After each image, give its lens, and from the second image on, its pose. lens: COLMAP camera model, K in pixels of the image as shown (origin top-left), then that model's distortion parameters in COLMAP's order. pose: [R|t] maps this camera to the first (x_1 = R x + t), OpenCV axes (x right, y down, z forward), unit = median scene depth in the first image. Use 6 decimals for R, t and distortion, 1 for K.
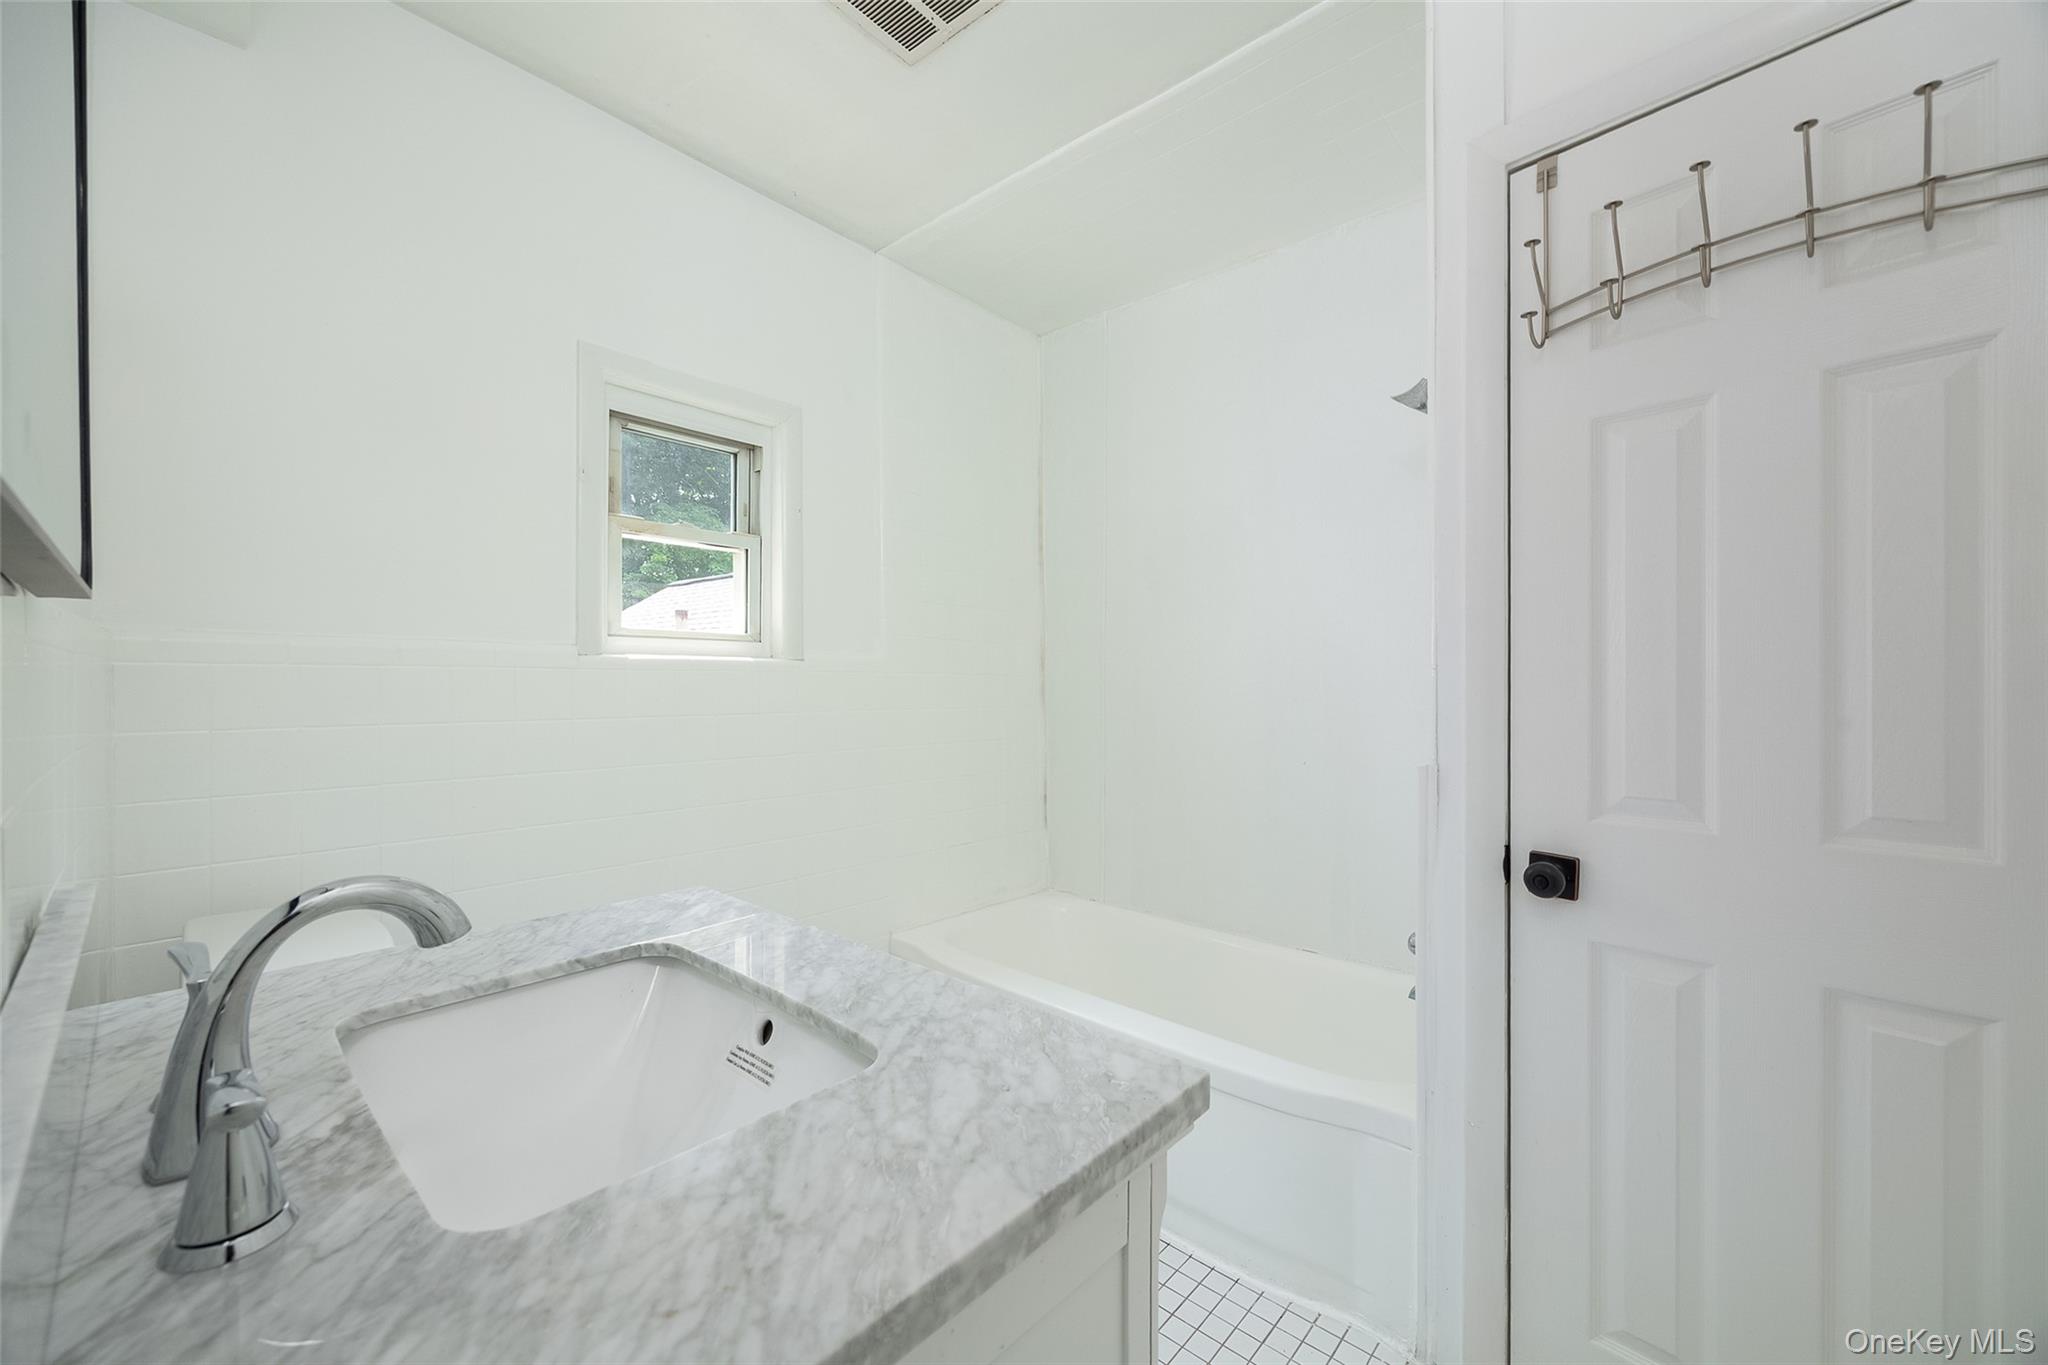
lens RADIAL K [[798.4, 0, 1018.3], [0, 798.4, 683.7], [0, 0, 1]] dist [-0.001291, 0.000010]
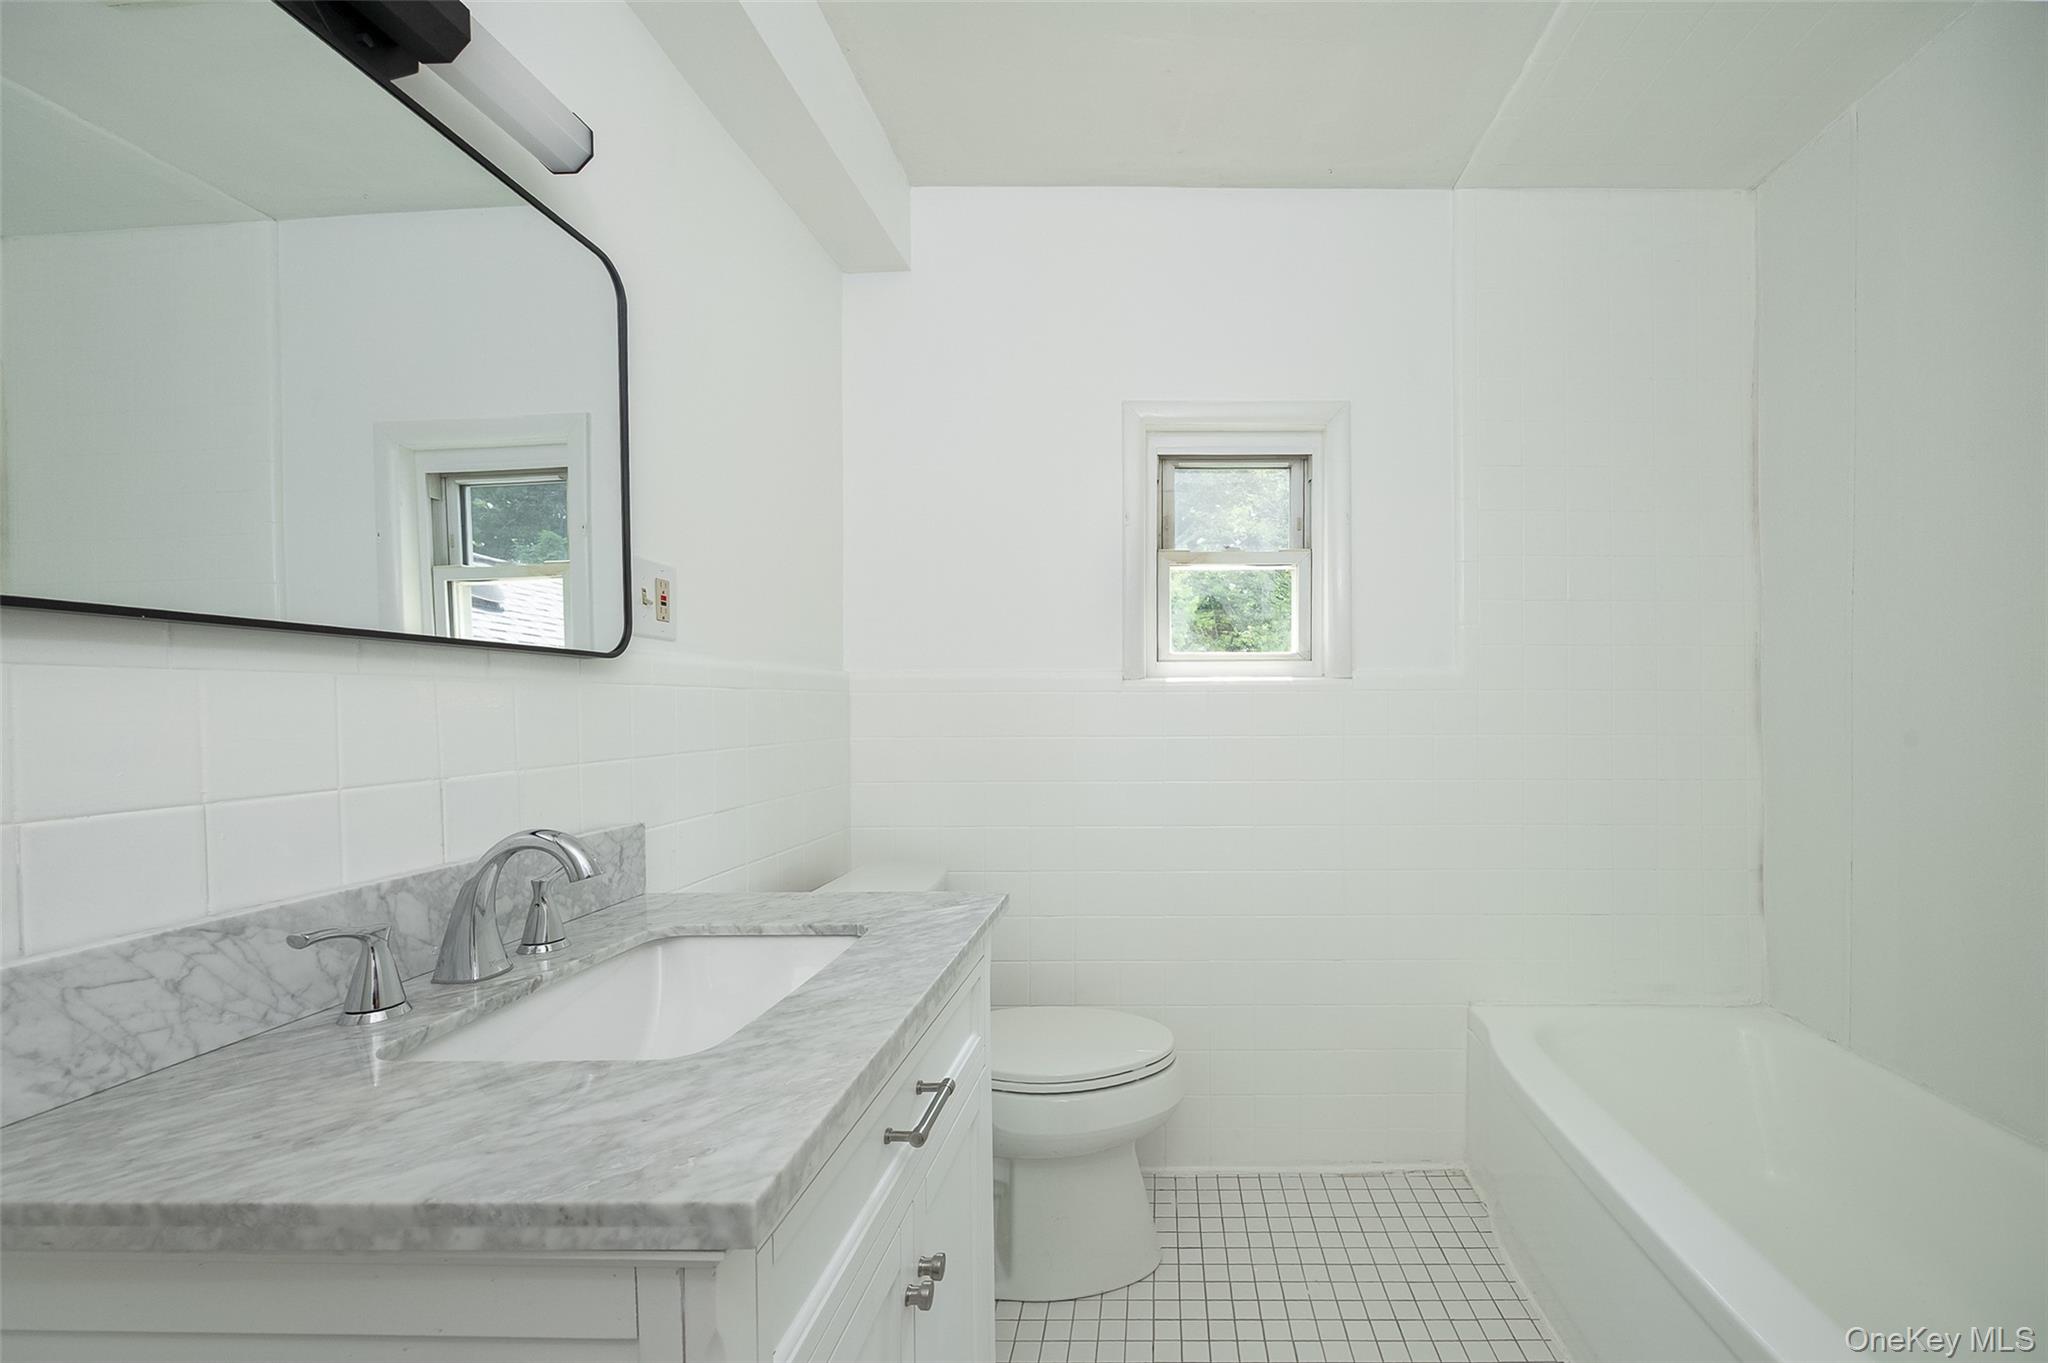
lens RADIAL K [[796.4, 0, 1013.7], [0, 796.4, 713.4], [0, 0, 1]] dist [-0.004393, -0.000292]
pose [[0.662121, 0.001434, -0.749396, 0.637699], [0.006142, 0.999954, 0.007340, 0.006363], [0.749372, -0.009463, 0.662082, 0.444280]]
